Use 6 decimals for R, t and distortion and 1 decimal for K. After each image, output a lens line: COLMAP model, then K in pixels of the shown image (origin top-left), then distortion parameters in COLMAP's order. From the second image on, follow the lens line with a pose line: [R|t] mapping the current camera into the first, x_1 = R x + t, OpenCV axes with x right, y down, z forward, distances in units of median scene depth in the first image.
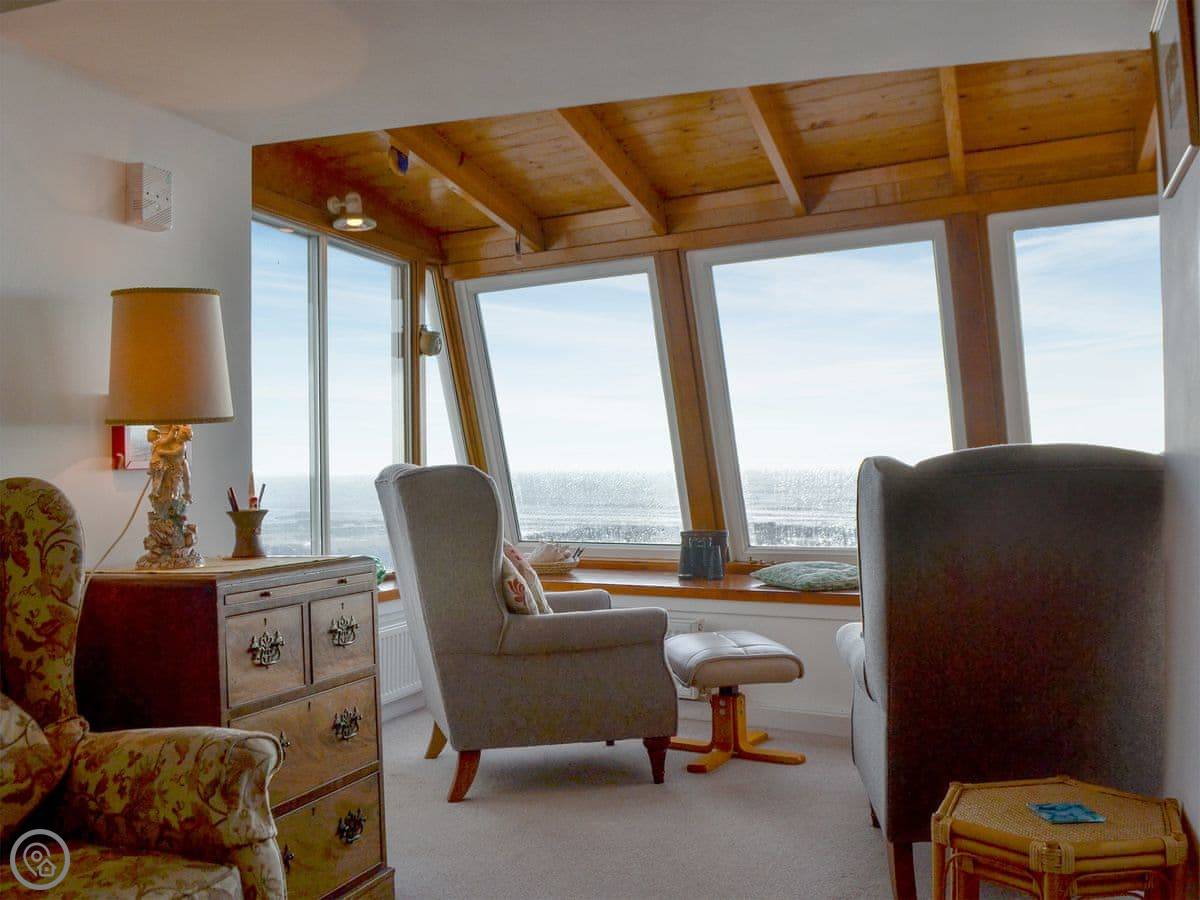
lens RADIAL K [[886.0, 0, 625.7], [0, 886.0, 453.6], [0, 0, 1]] dist [-0.004621, -0.001523]
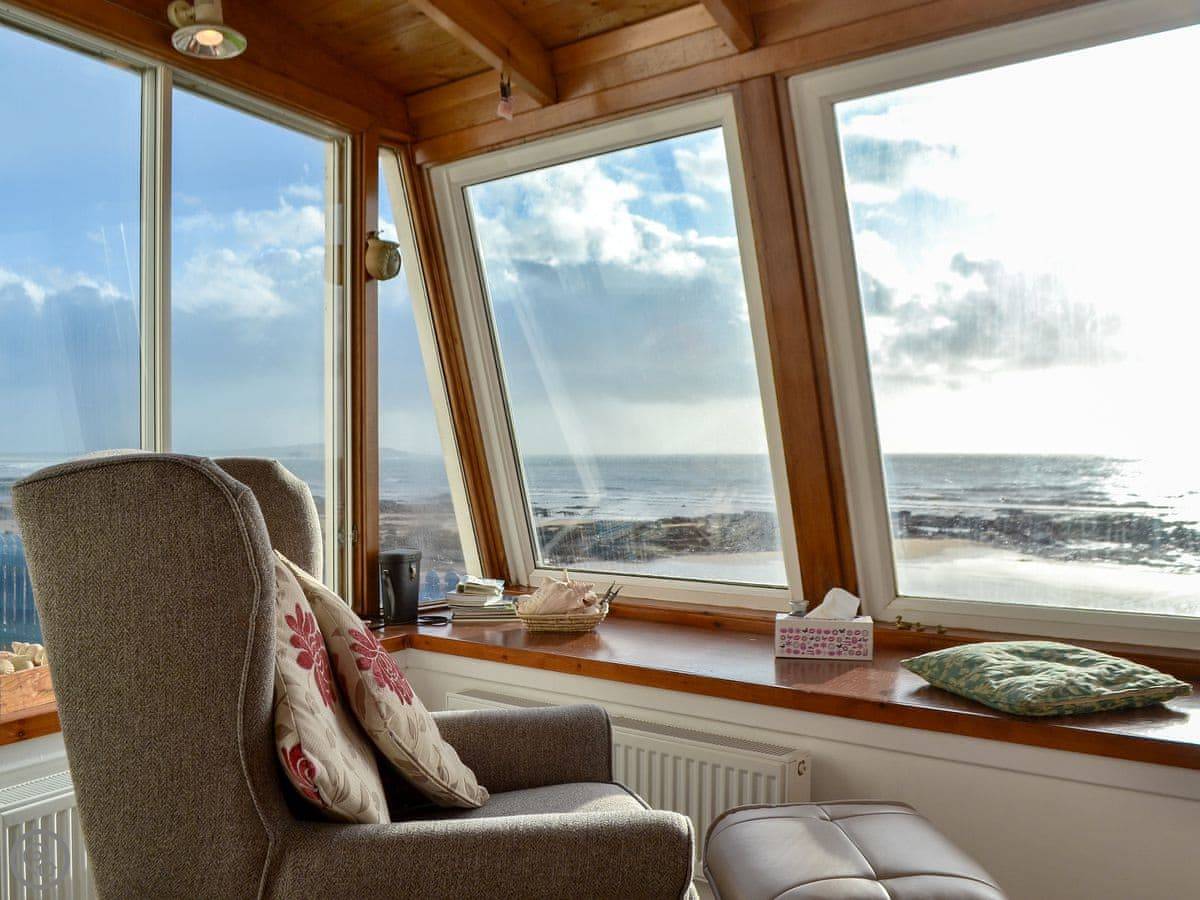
lens RADIAL K [[886.0, 0, 625.7], [0, 886.0, 453.6], [0, 0, 1]] dist [-0.004621, -0.001523]
pose [[0.988539, 0.009625, -0.150660, 0.050236], [-0.007180, 0.999834, 0.016763, 0.002377], [0.150796, -0.015489, 0.988444, 0.400953]]
